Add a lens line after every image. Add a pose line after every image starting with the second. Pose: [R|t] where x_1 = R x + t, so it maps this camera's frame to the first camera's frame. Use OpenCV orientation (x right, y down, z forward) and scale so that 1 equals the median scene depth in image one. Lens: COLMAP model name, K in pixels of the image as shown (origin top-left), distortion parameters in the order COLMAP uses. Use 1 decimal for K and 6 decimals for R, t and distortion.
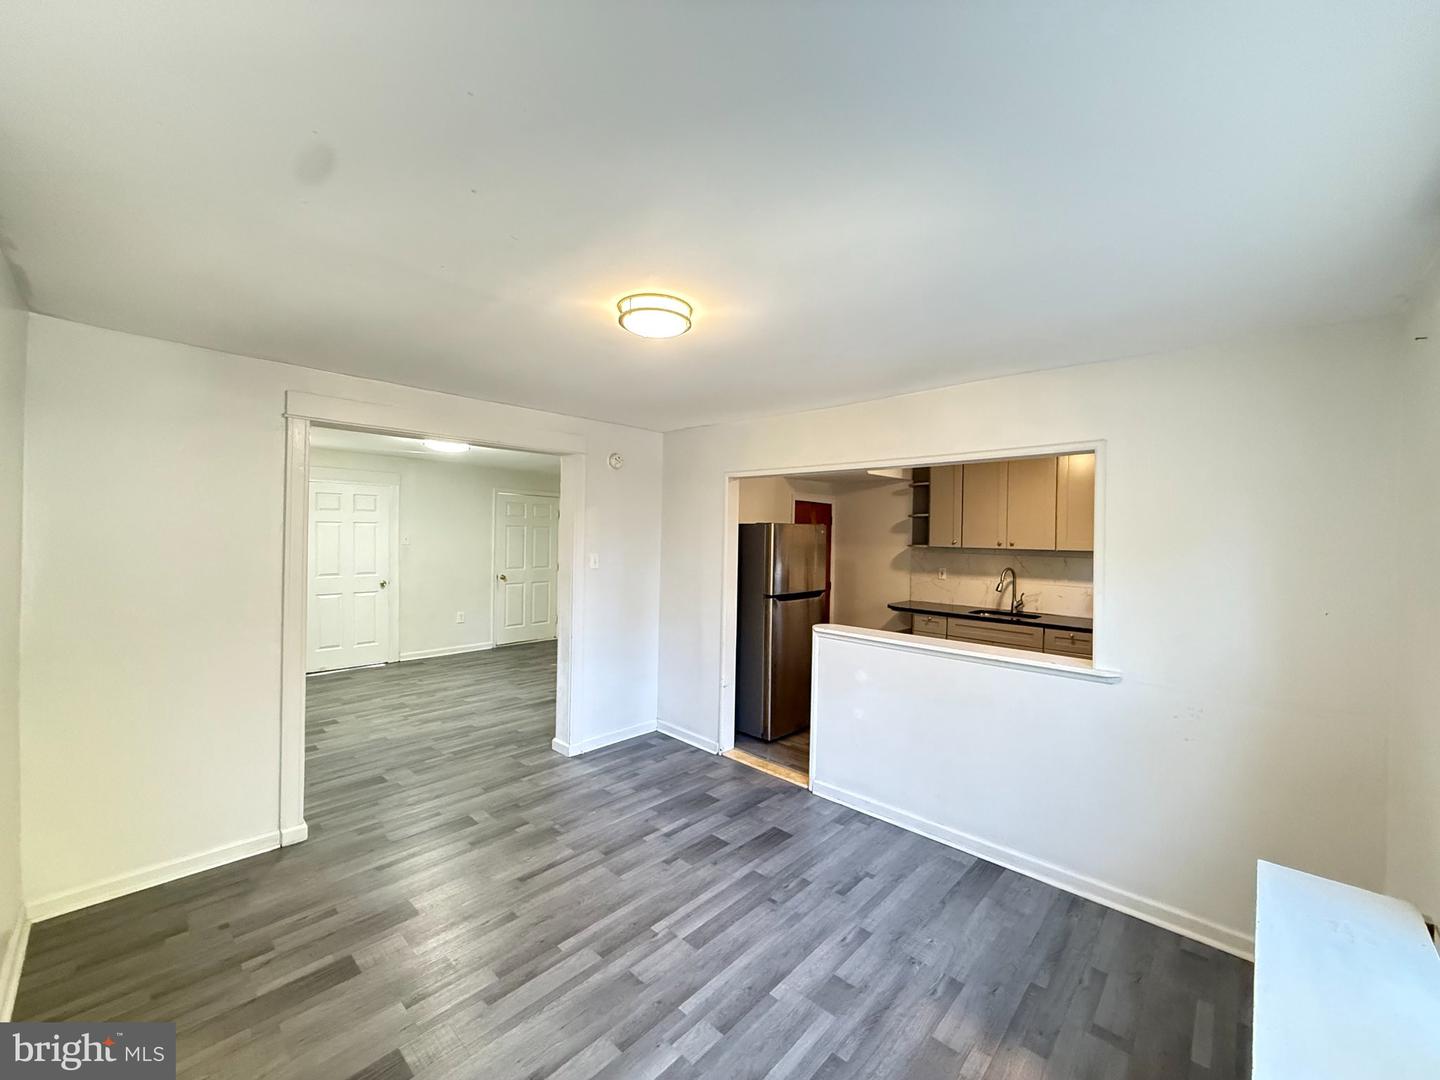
lens RADIAL K [[573.5, 0, 717.5], [0, 573.5, 537.9], [0, 0, 1]] dist [0.000871, -0.000128]
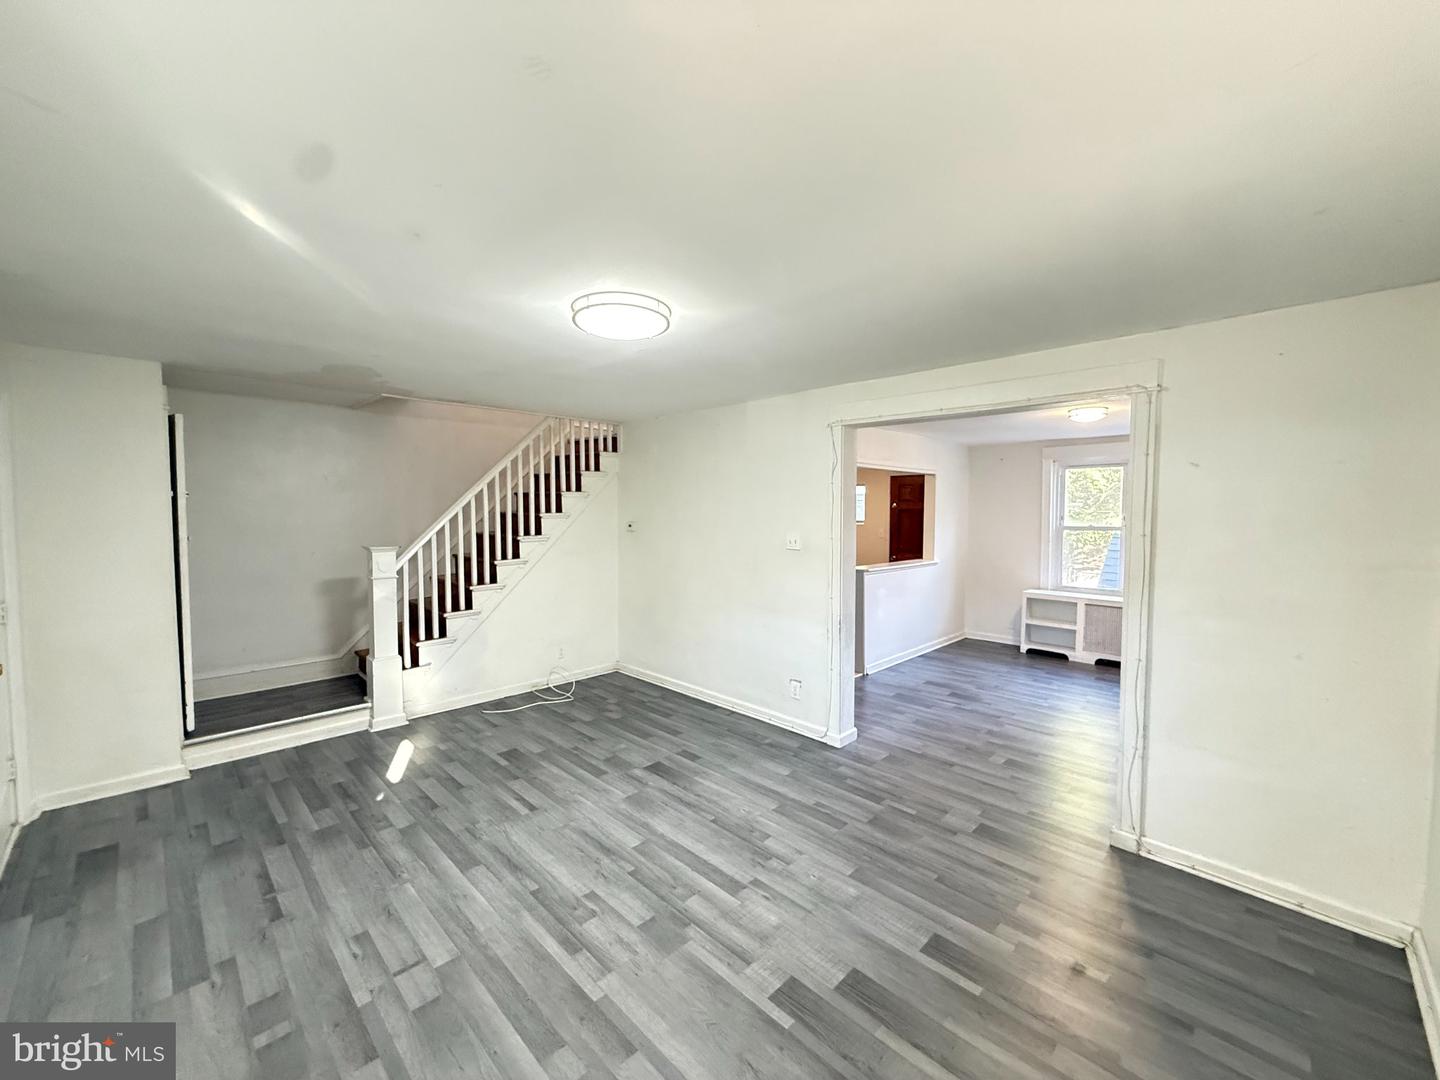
lens RADIAL K [[573.5, 0, 717.5], [0, 573.5, 537.9], [0, 0, 1]] dist [0.000871, -0.000128]
pose [[0.028358, -0.063519, 0.997578, -1.076804], [0.001209, 0.997980, 0.063510, -0.021329], [-0.999597, -0.000595, 0.028377, 1.064383]]
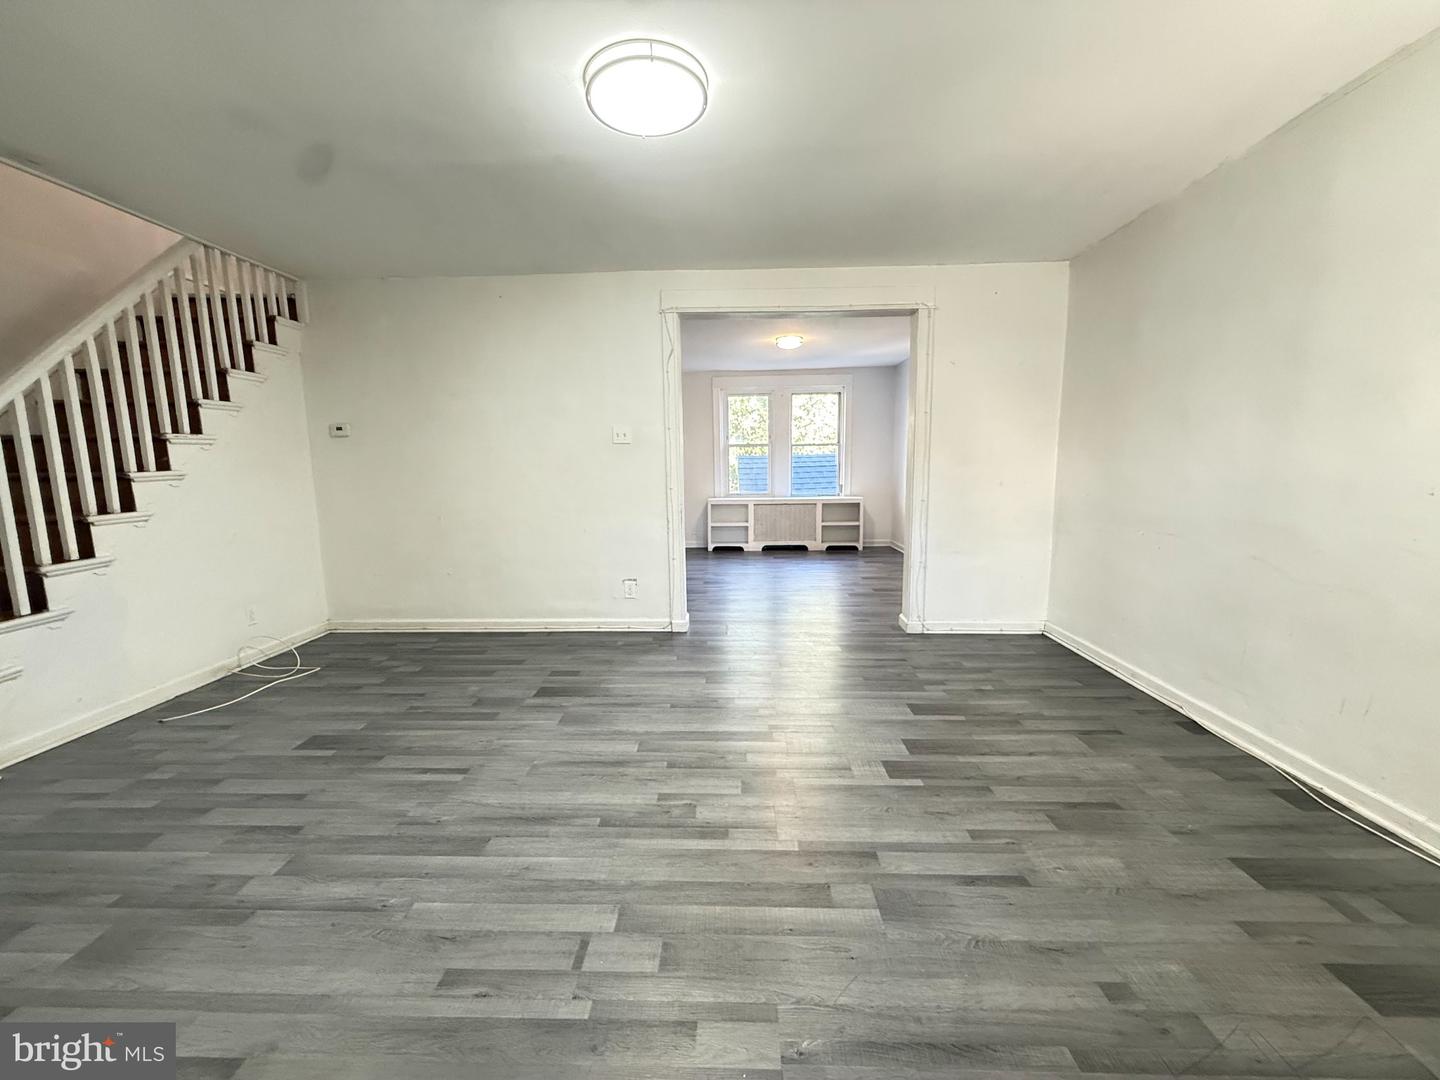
lens RADIAL K [[573.5, 0, 717.5], [0, 573.5, 537.9], [0, 0, 1]] dist [0.000871, -0.000128]
pose [[-0.662576, -0.103699, 0.741781, -0.922610], [0.006396, 0.989550, 0.144050, 0.069589], [-0.748967, 0.100189, -0.654989, 1.429019]]
